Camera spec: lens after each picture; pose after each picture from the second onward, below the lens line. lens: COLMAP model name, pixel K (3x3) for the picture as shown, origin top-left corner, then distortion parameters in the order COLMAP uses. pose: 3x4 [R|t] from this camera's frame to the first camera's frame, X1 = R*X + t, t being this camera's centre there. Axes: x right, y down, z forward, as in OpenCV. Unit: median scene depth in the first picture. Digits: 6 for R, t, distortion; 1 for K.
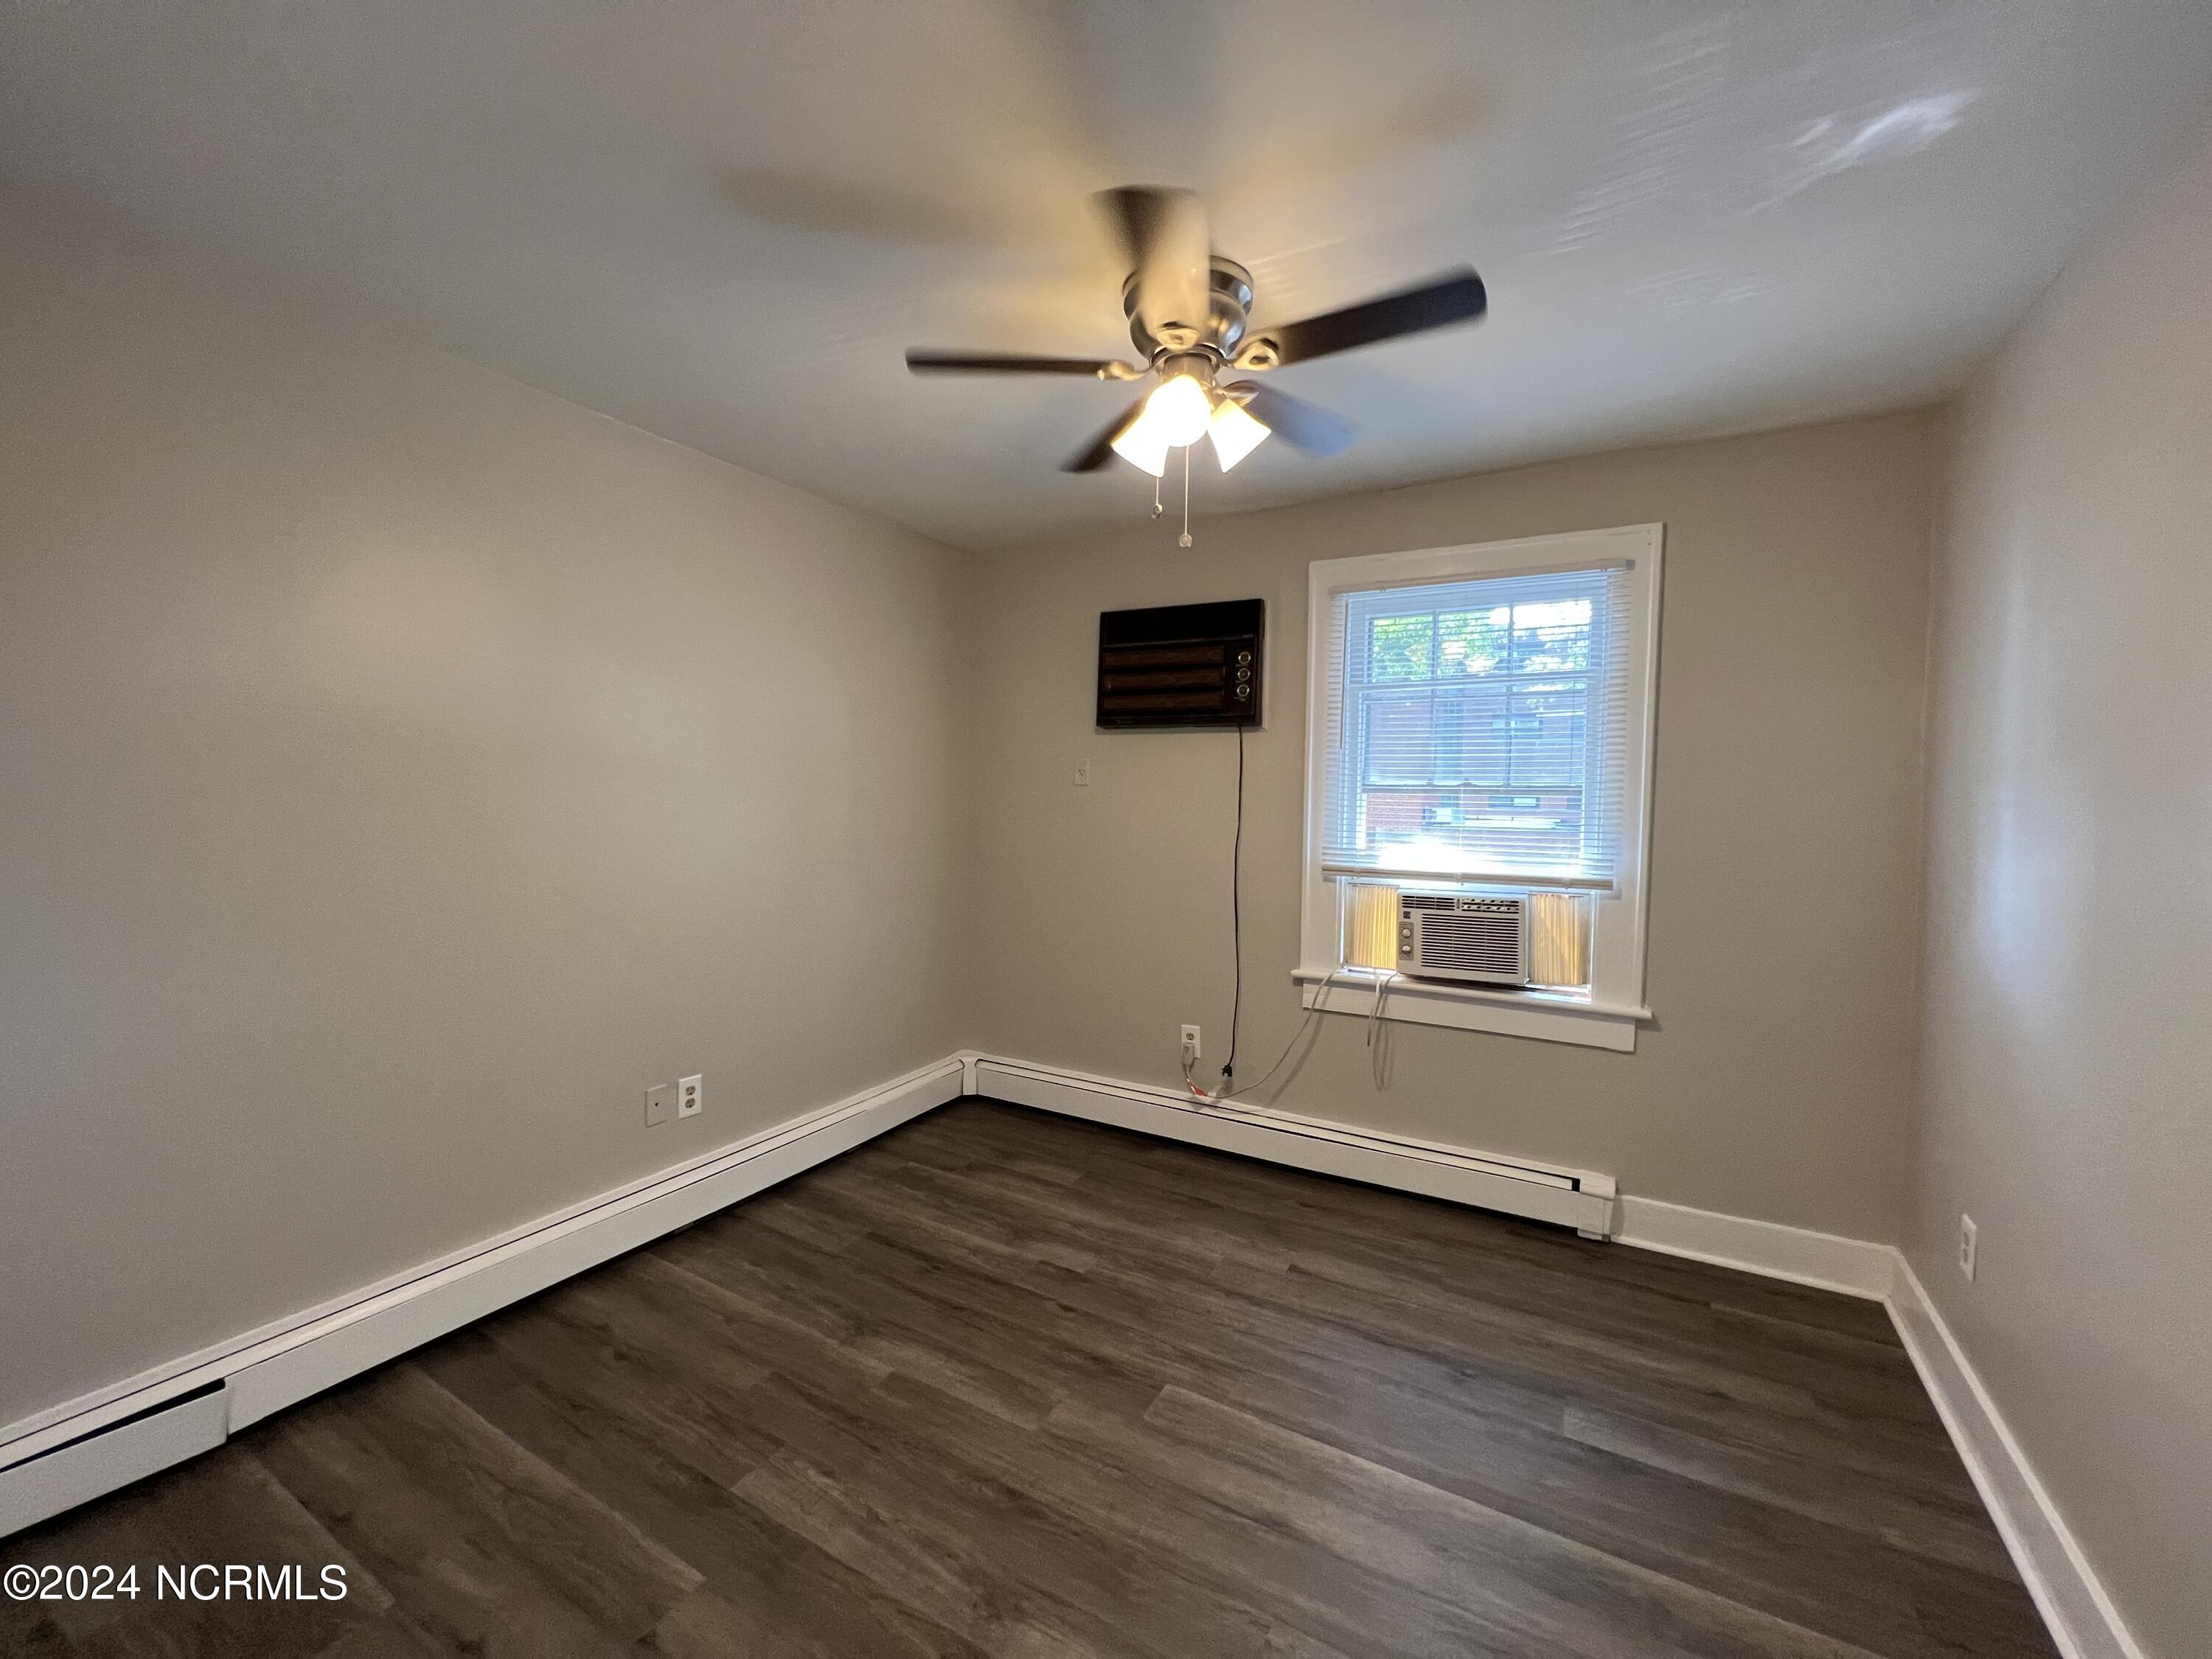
lens RADIAL K [[891.2, 0, 1106.4], [0, 891.2, 826.4], [0, 0, 1]] dist [-0.000749, 0.000163]
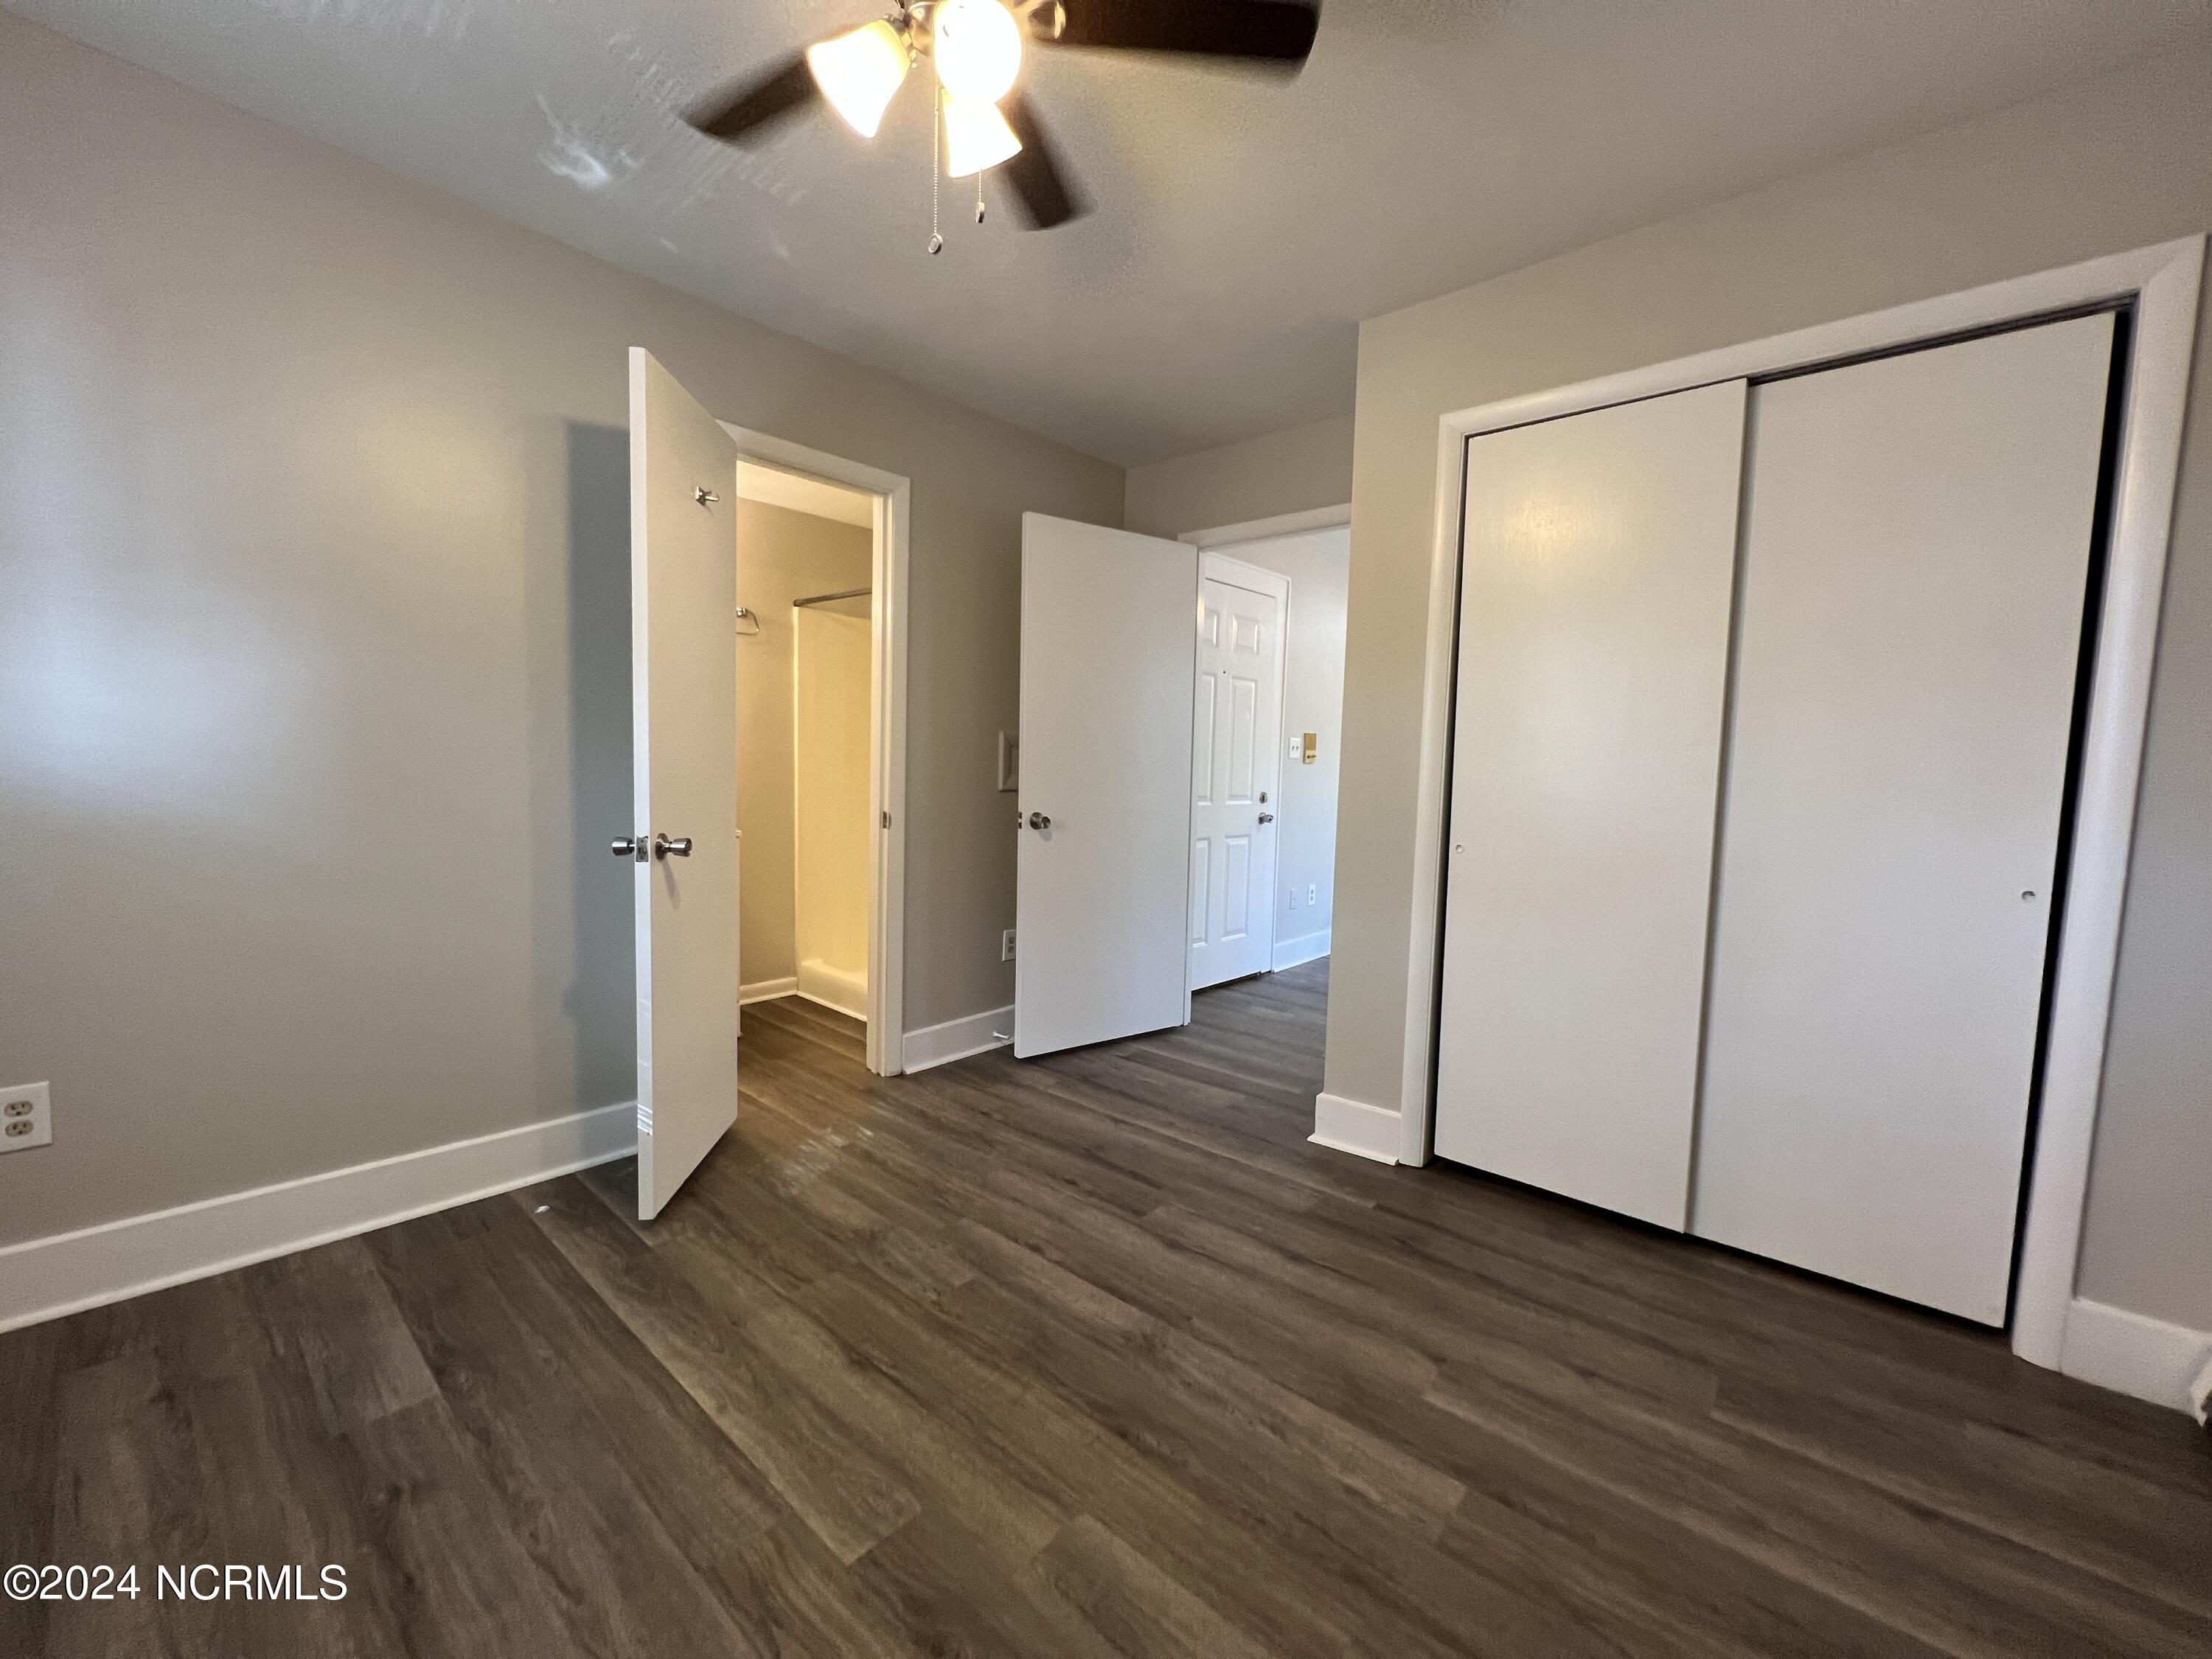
lens RADIAL K [[891.2, 0, 1105.8], [0, 891.2, 832.6], [0, 0, 1]] dist [-0.000749, 0.000163]
pose [[-0.978132, -0.058571, 0.199568, -0.225337], [-0.034605, 0.991984, 0.121533, 0.069173], [-0.205087, 0.111969, -0.972318, 1.753627]]
